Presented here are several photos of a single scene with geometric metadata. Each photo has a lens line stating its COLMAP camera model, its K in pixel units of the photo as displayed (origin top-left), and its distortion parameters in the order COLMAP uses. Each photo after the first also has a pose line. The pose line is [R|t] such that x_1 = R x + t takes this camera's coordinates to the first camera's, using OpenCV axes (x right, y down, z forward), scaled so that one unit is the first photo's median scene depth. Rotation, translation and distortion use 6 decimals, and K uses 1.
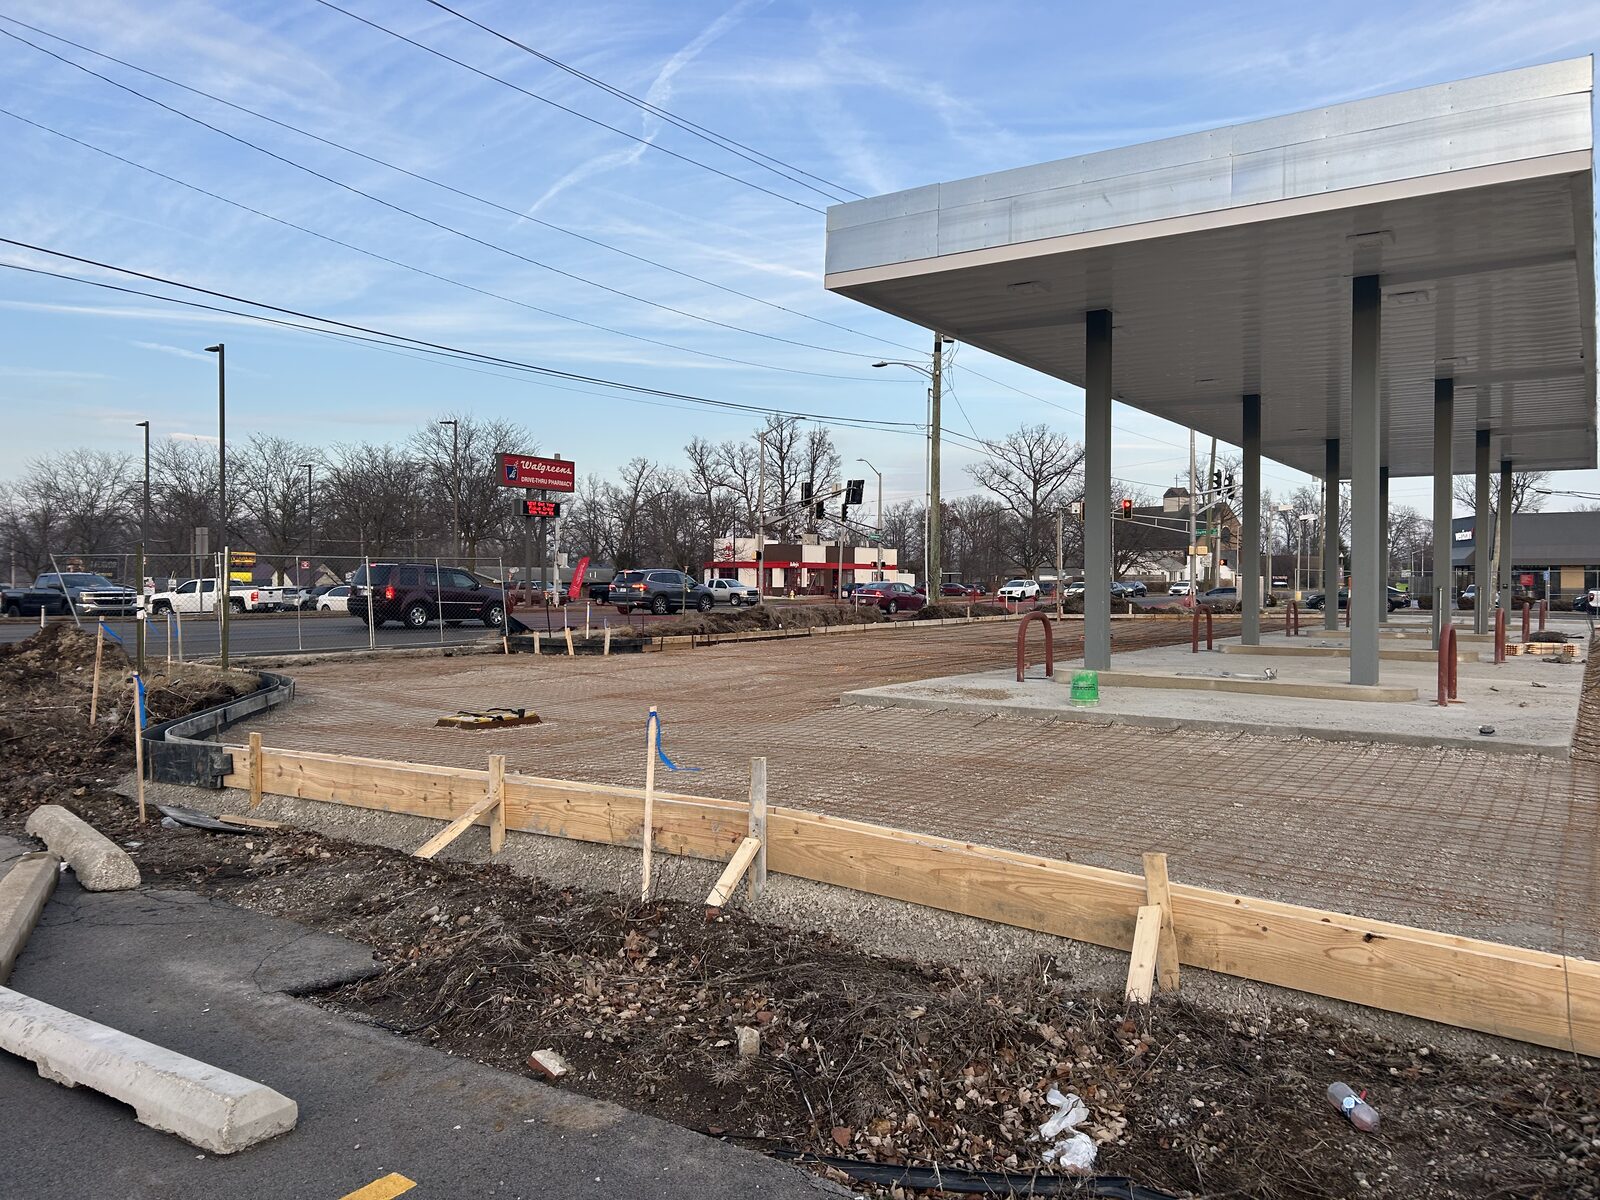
lens RADIAL K [[1189.1, 0, 805.7], [0, 1189.1, 602.6], [0, 0, 1]] dist [0.067301, -0.072142]
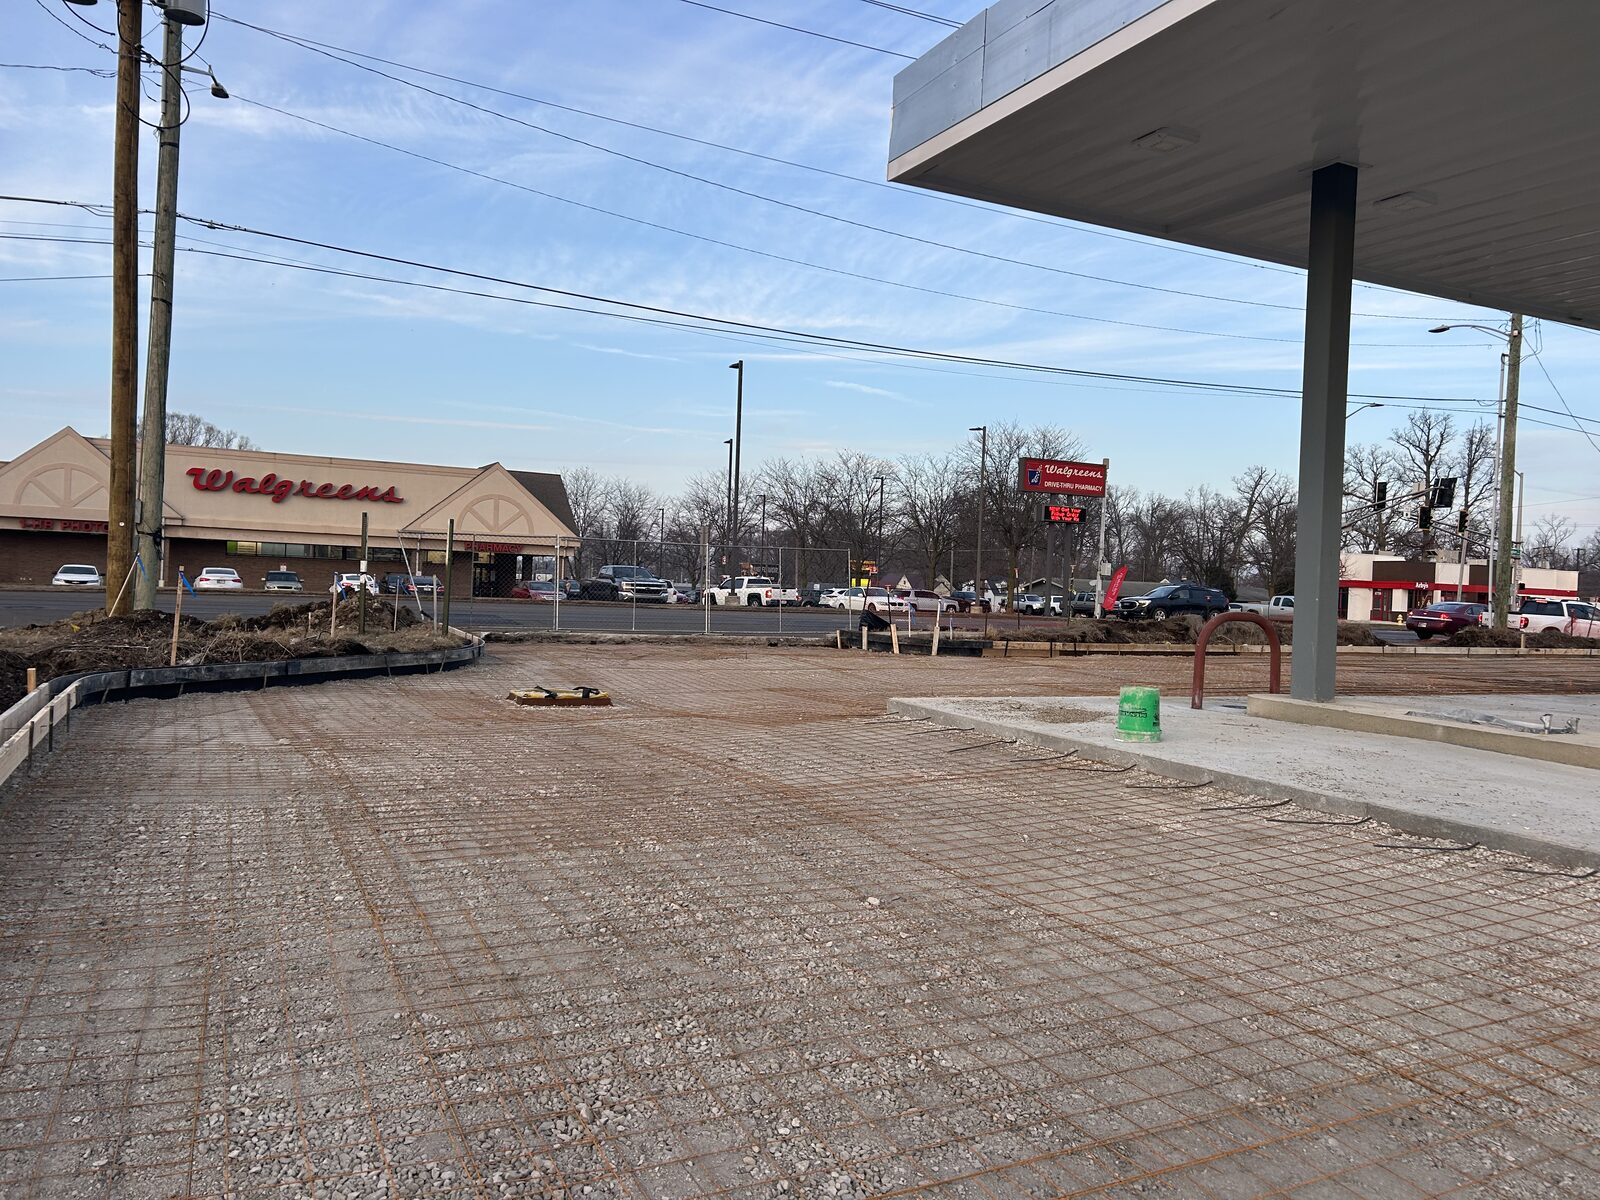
lens RADIAL K [[1189.1, 0, 793.2], [0, 1189.1, 597.6], [0, 0, 1]] dist [0.067301, -0.072142]
pose [[0.857972, 0.035671, -0.512457, 0.207127], [-0.045400, 0.998948, -0.006477, 0.010085], [0.511687, 0.028823, 0.858688, 0.164098]]
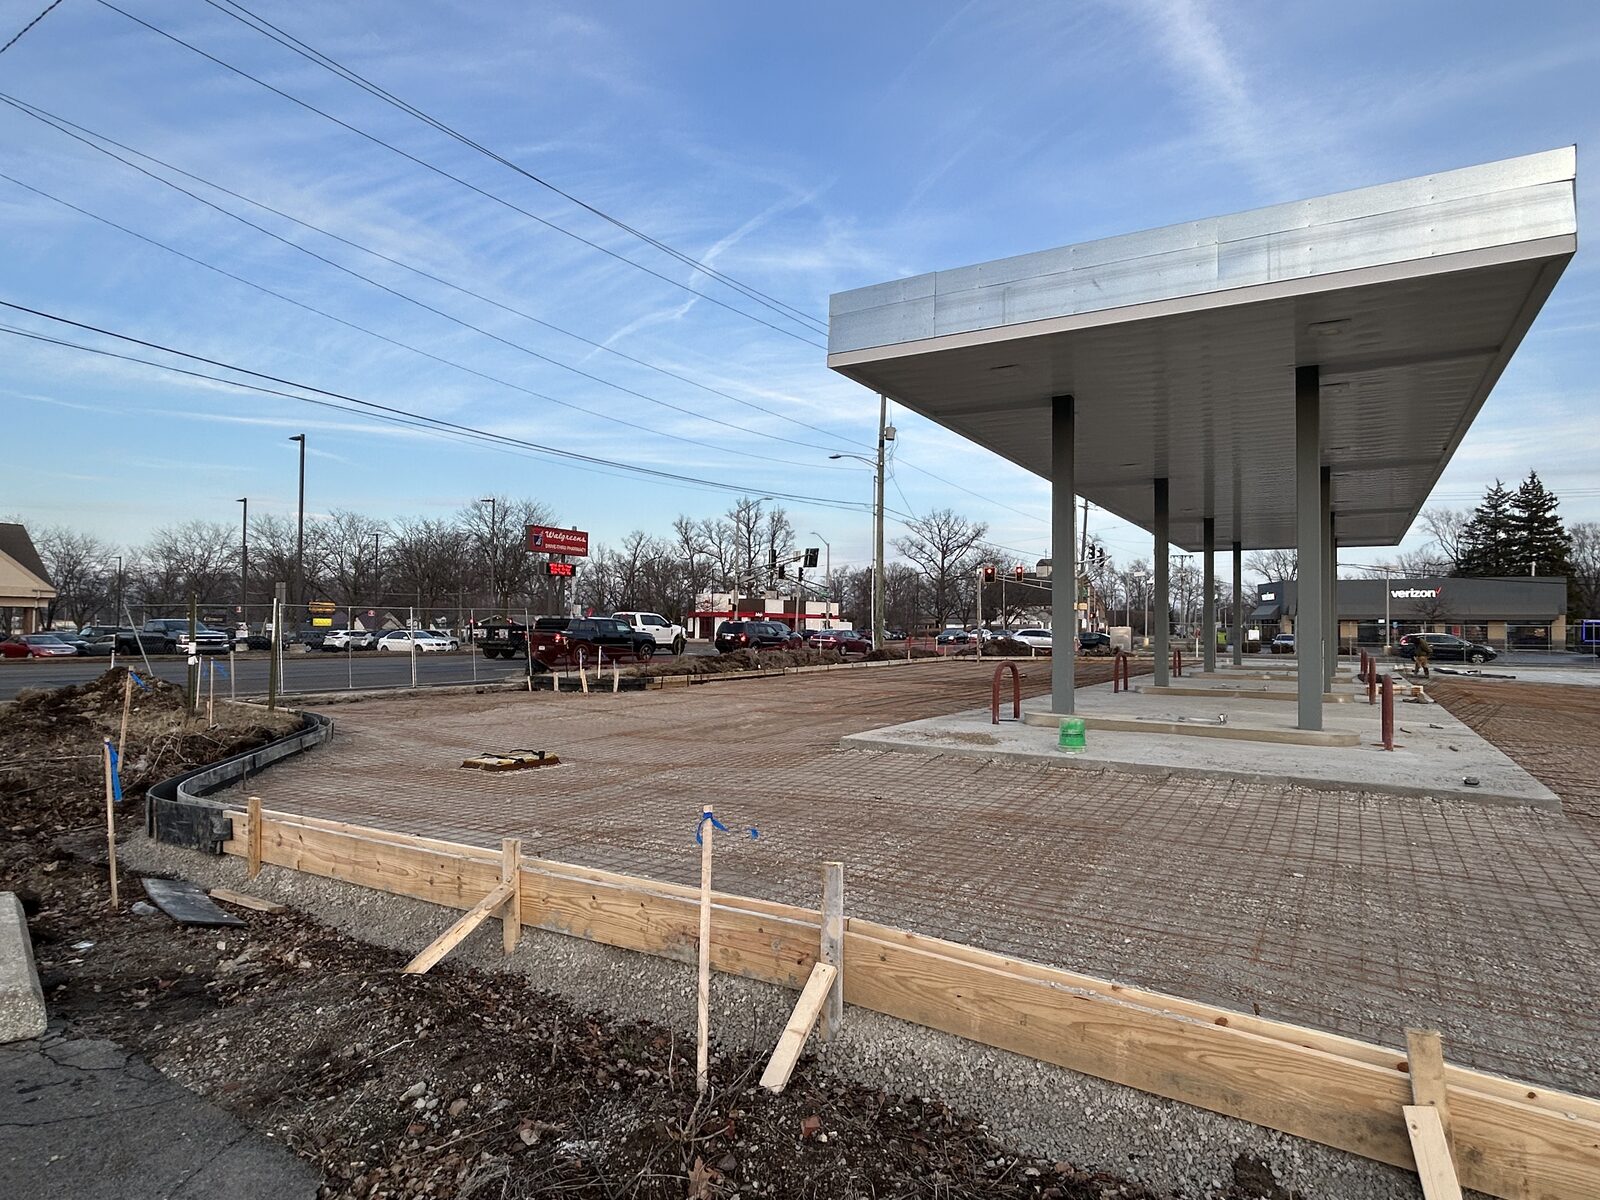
lens RADIAL K [[908.7, 0, 803.4], [0, 908.7, 603.3], [0, 0, 1]] dist [-0.006174, 0.004459]
pose [[0.998999, 0.006645, 0.044247, -0.022788], [-0.004678, 0.999002, -0.044411, -0.004739], [-0.044498, 0.044159, 0.998033, 0.096194]]
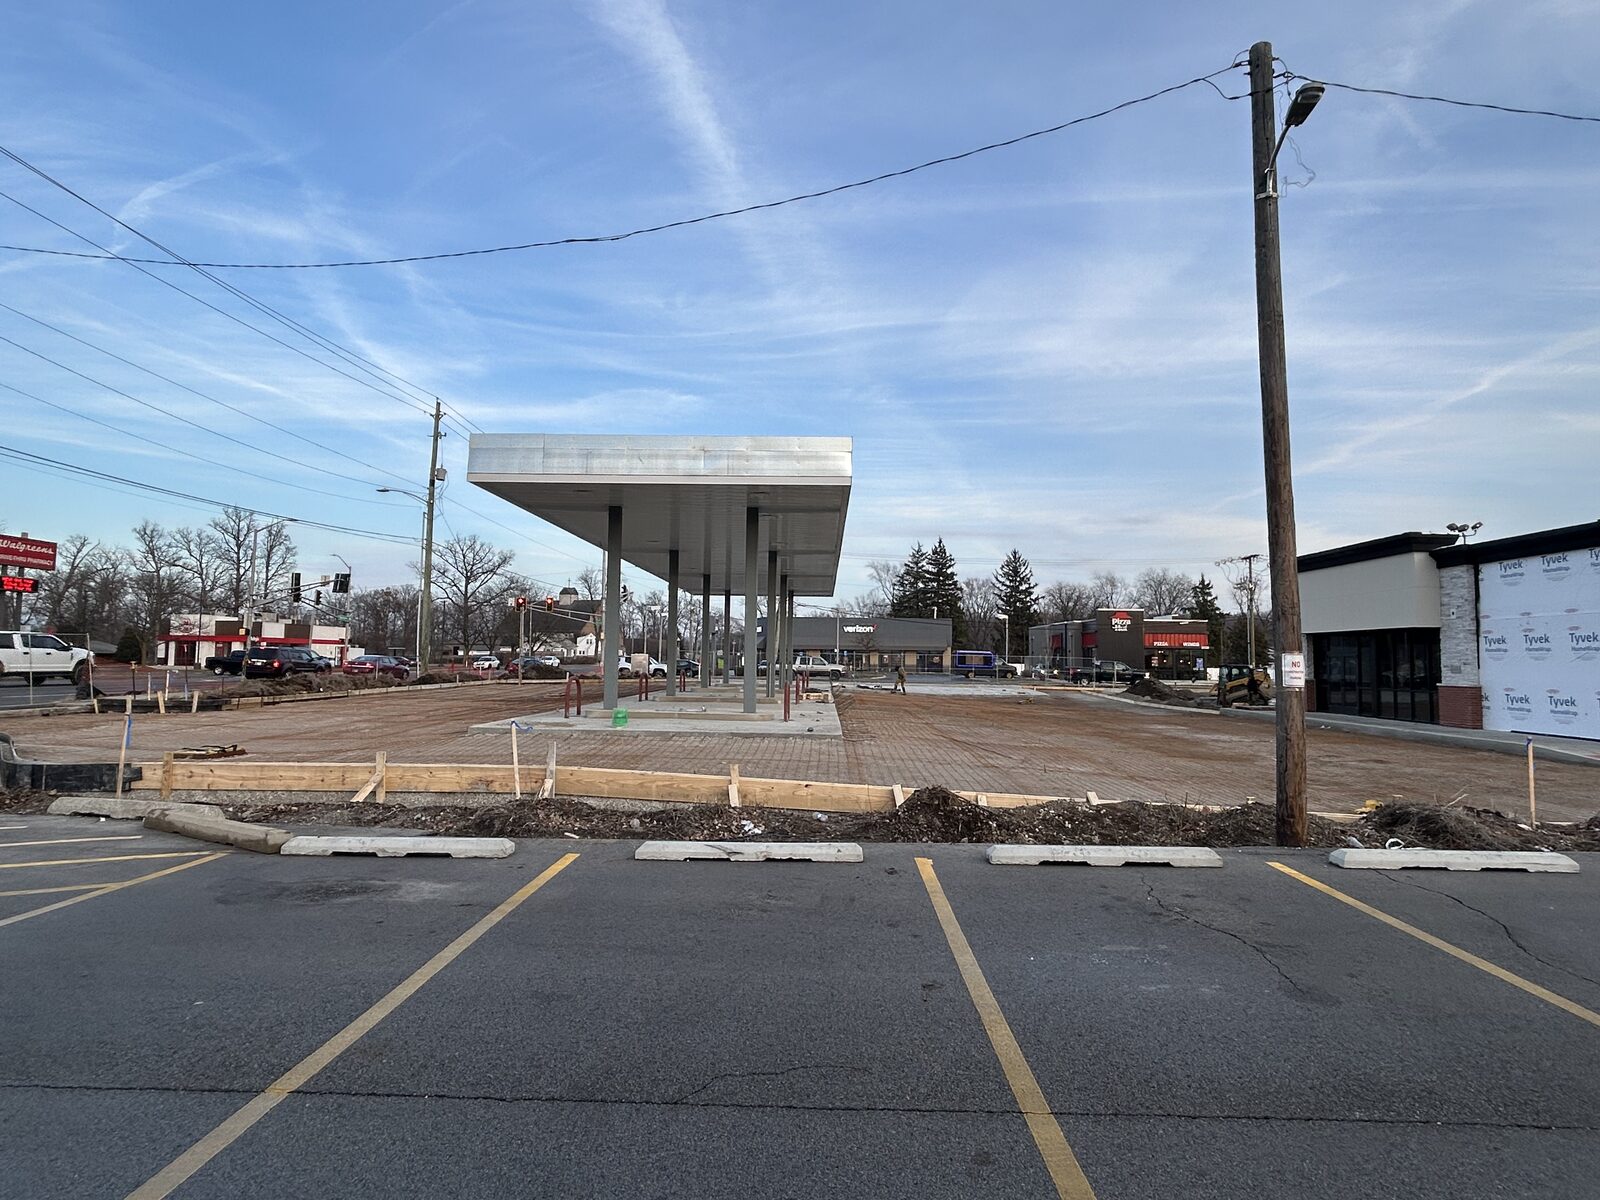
lens RADIAL K [[920.5, 0, 801.4], [0, 920.5, 602.5], [0, 0, 1]] dist [-0.007084, -0.001986]
pose [[0.848392, 0.039262, 0.527910, -0.140524], [0.000754, 0.997155, -0.075373, 0.001126], [-0.529368, 0.064344, 0.845949, -0.172540]]
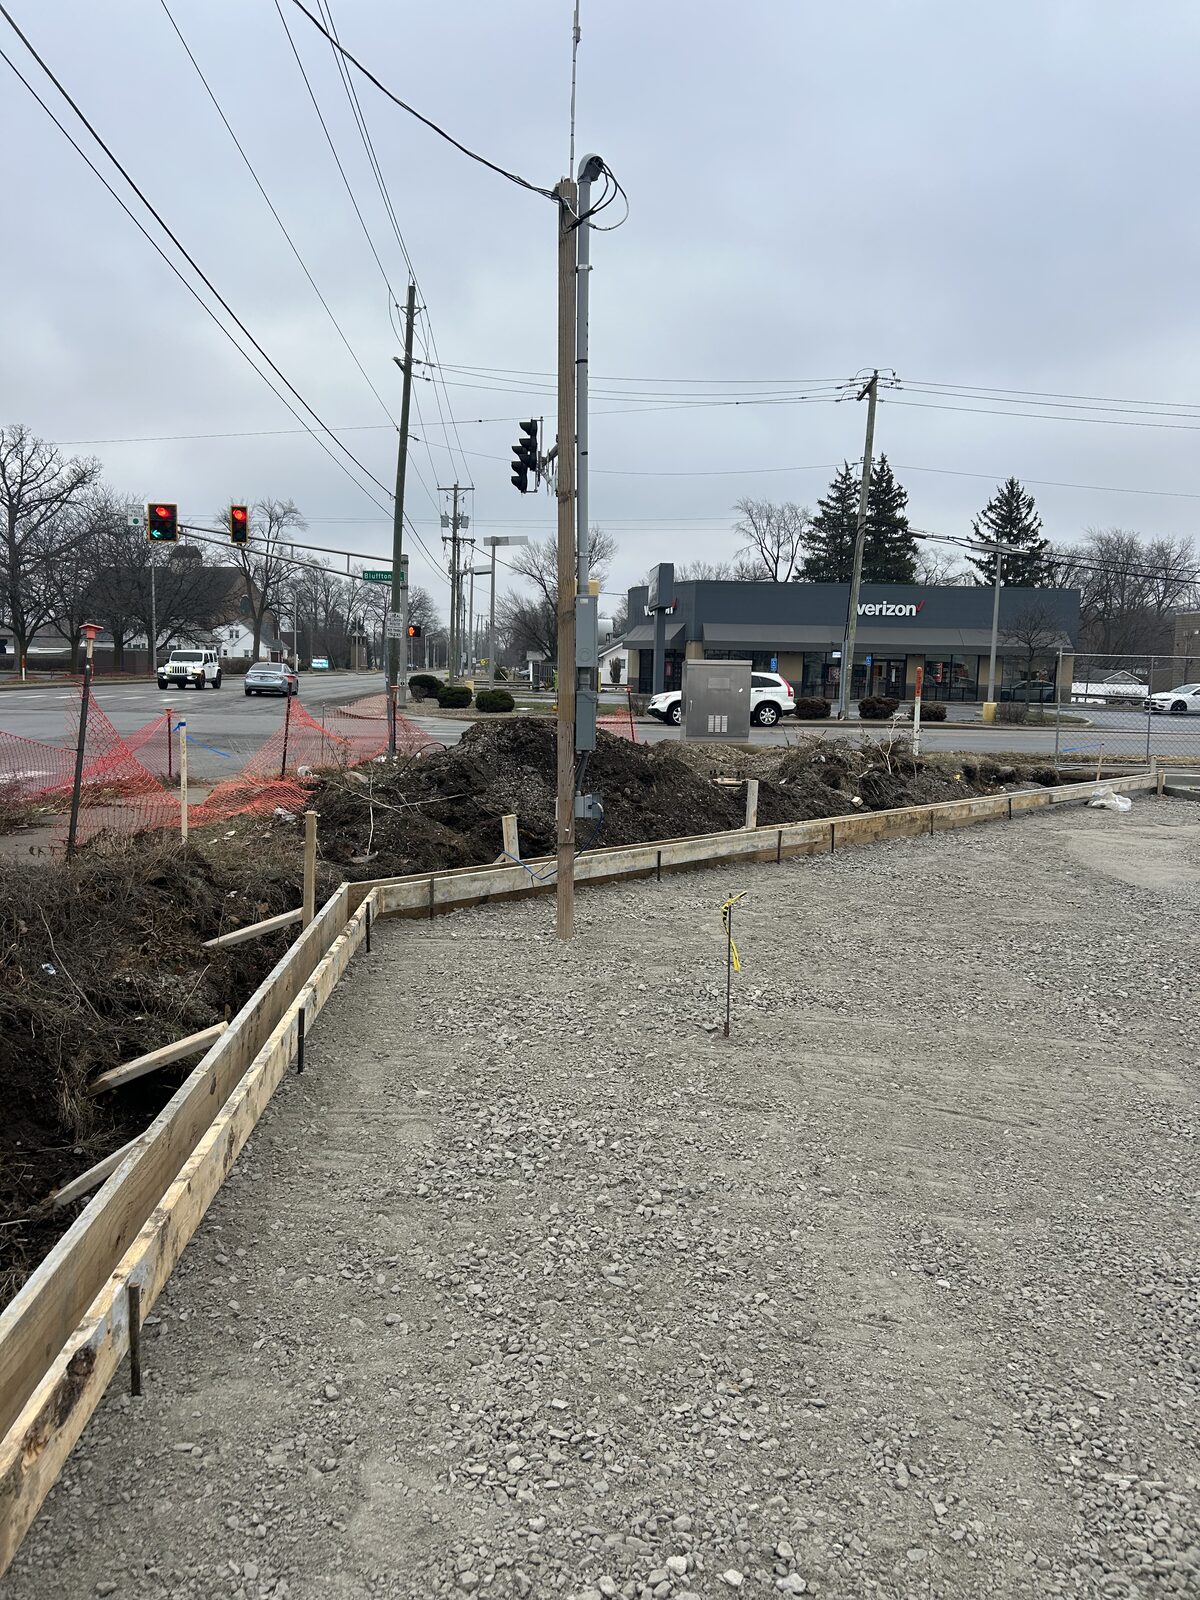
lens RADIAL K [[1189.1, 0, 603.6], [0, 1189.1, 800.4], [0, 0, 1]] dist [0.067301, -0.072142]
pose [[0.790740, -0.055354, 0.609645, 0.167595], [-0.006656, 0.995067, 0.098982, -0.029189], [-0.612116, -0.082327, 0.786471, 1.317676]]
